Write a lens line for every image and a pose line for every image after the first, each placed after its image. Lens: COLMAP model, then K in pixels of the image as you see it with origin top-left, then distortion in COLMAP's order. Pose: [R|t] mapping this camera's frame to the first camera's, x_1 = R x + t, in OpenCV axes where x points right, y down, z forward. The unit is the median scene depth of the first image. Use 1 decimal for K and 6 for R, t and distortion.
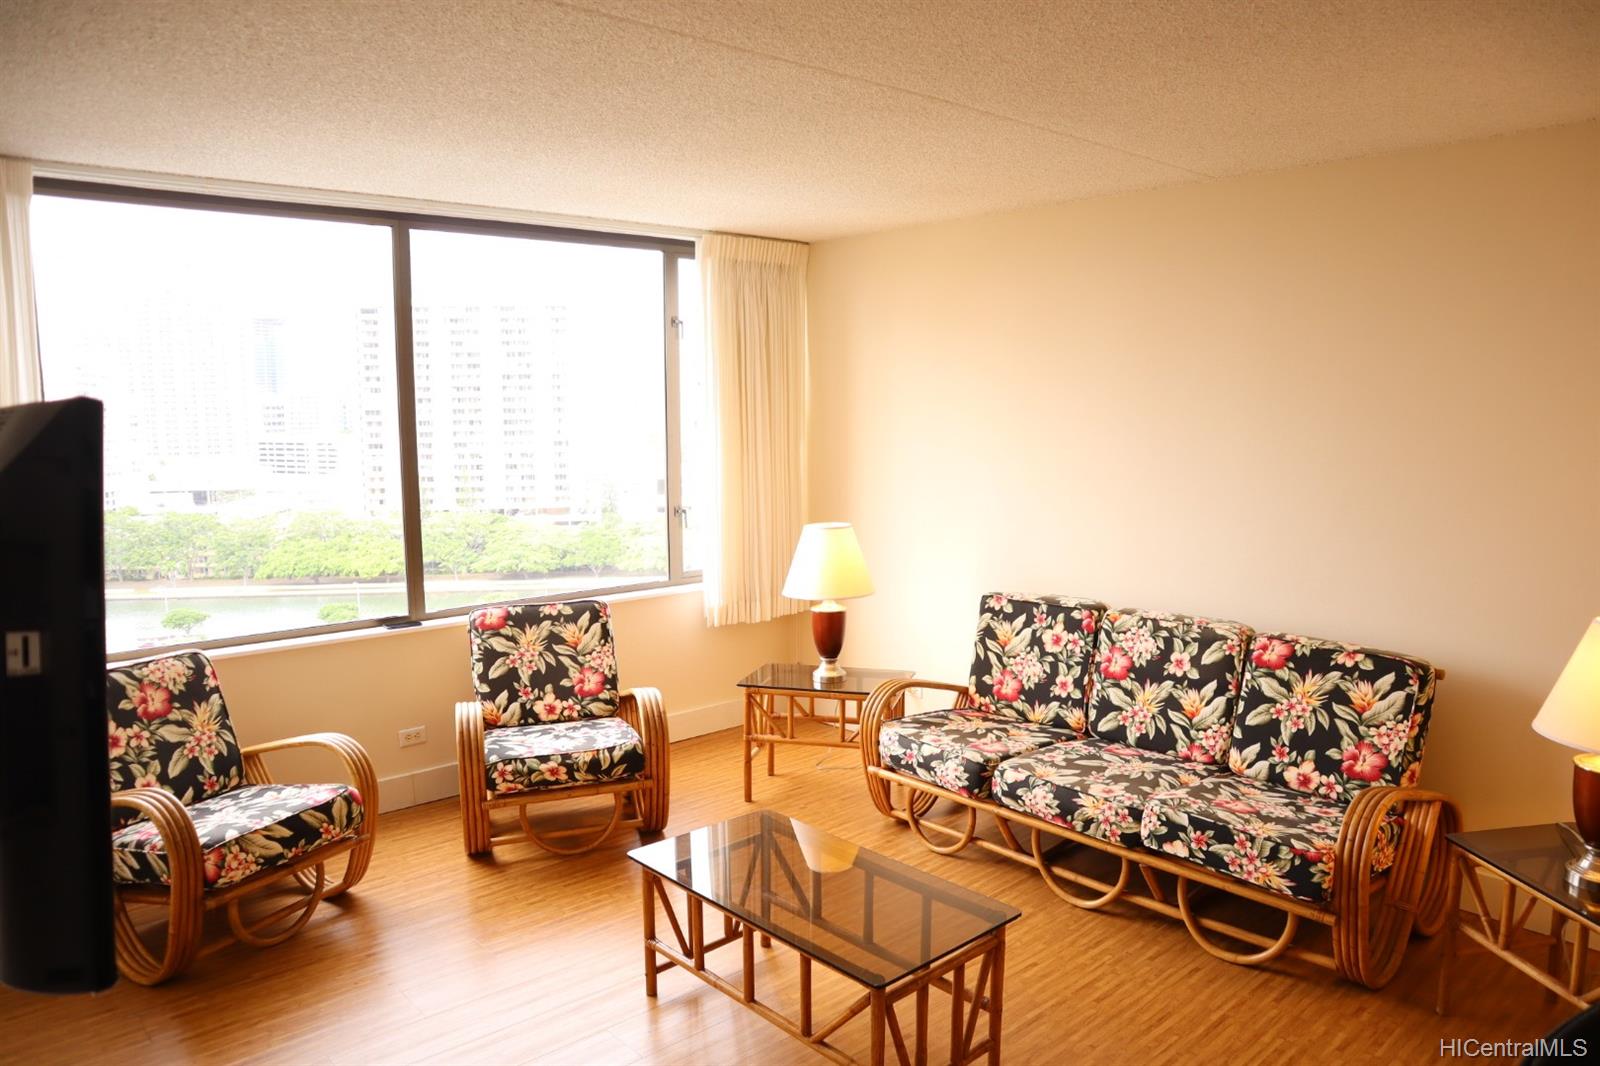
lens RADIAL K [[1100.3, 0, 793.2], [0, 1100.3, 550.7], [0, 0, 1]] dist [-0.130699, 0.076360]
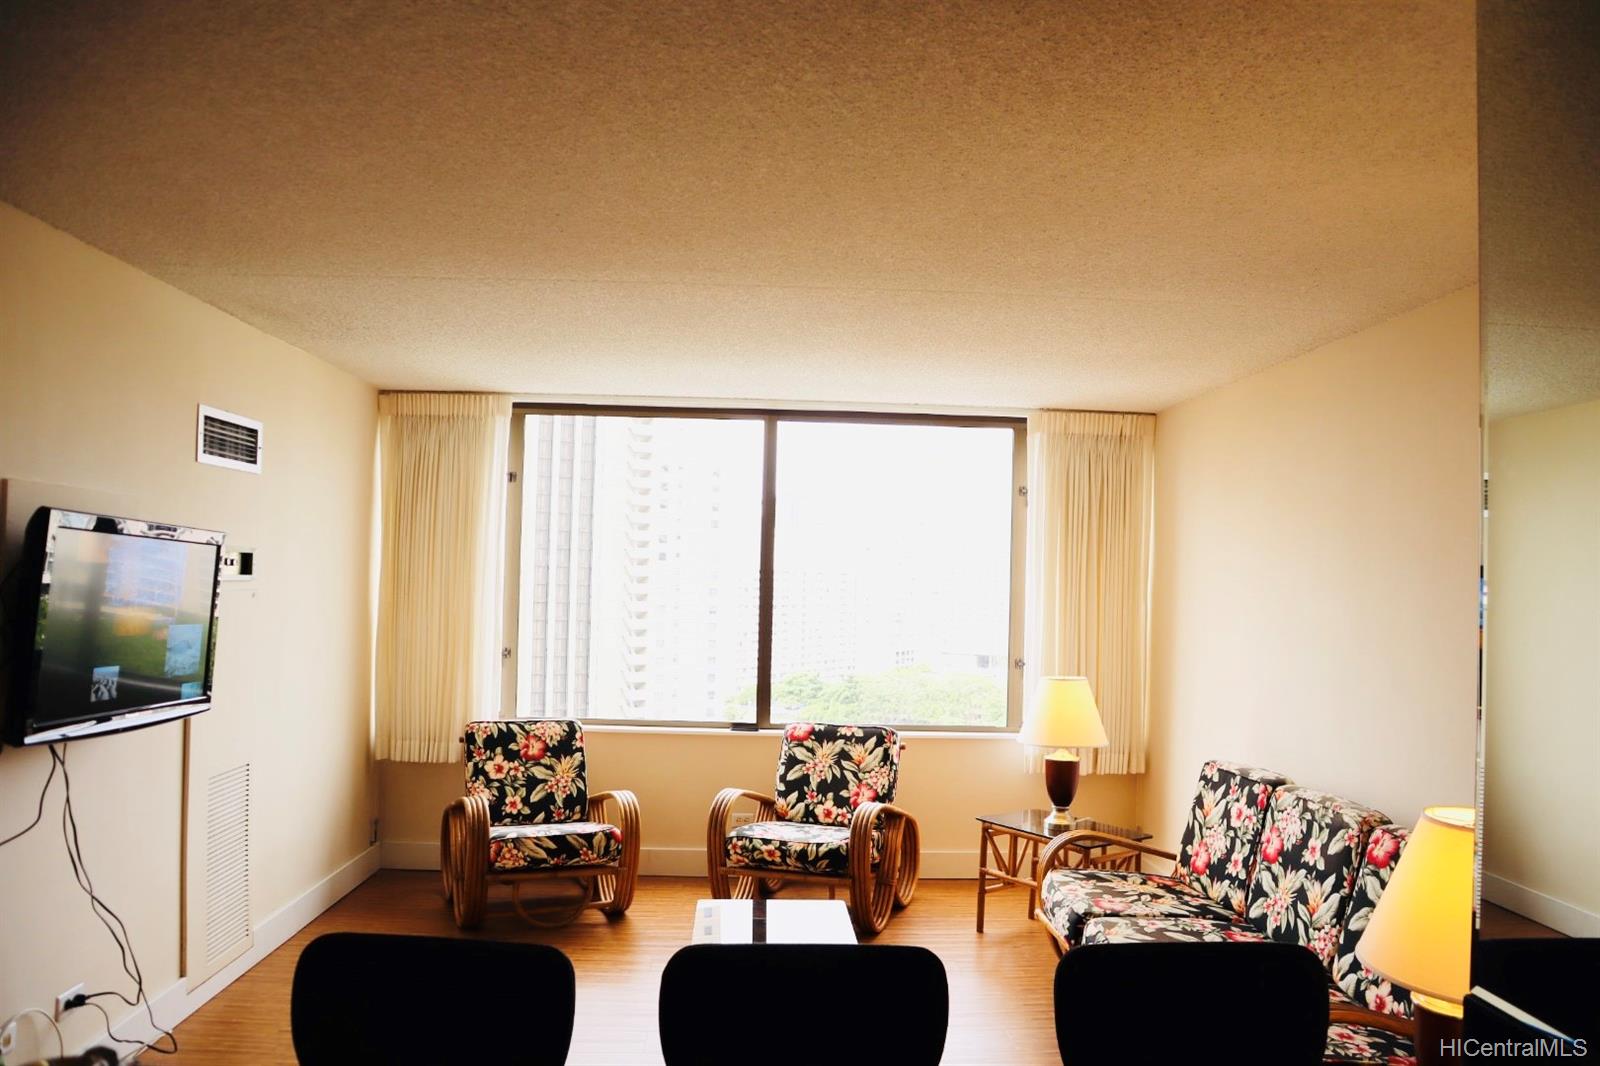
lens RADIAL K [[1100.3, 0, 793.2], [0, 1100.3, 550.7], [0, 0, 1]] dist [-0.130699, 0.076360]
pose [[0.775405, 0.009953, -0.631386, 0.556057], [-0.112767, 0.985986, -0.122947, 0.016425], [0.621314, 0.166533, 0.765660, 0.027365]]
